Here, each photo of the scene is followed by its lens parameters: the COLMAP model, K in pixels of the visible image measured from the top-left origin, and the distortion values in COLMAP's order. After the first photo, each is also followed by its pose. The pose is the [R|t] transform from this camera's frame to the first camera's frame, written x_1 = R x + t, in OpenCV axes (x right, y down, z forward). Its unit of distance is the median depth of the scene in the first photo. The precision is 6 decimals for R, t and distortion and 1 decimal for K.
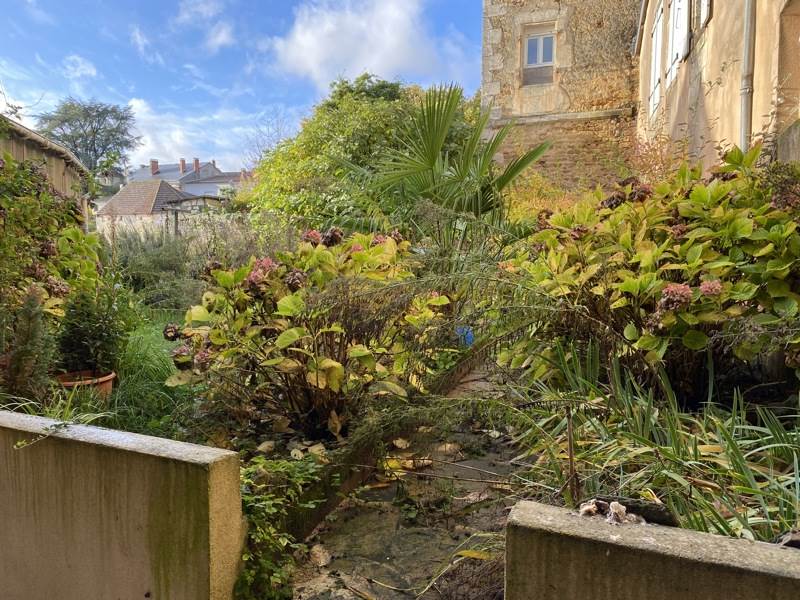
lens RADIAL K [[613.1, 0, 400.0], [0, 613.1, 300.0], [0, 0, 1]] dist [0.008848, -0.003631]
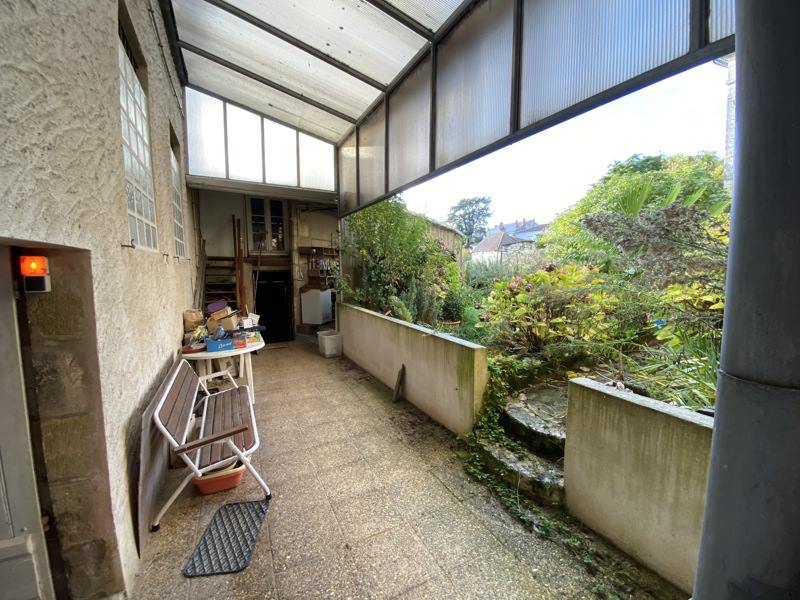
lens RADIAL K [[322.2, 0, 400.0], [0, 322.2, 300.0], [0, 0, 1]] dist [-0.000144, -0.000020]
pose [[0.781168, 0.050616, -0.622266, 0.210799], [-0.040349, 0.998717, 0.030585, -0.001723], [0.623016, 0.001216, 0.782208, -0.261943]]
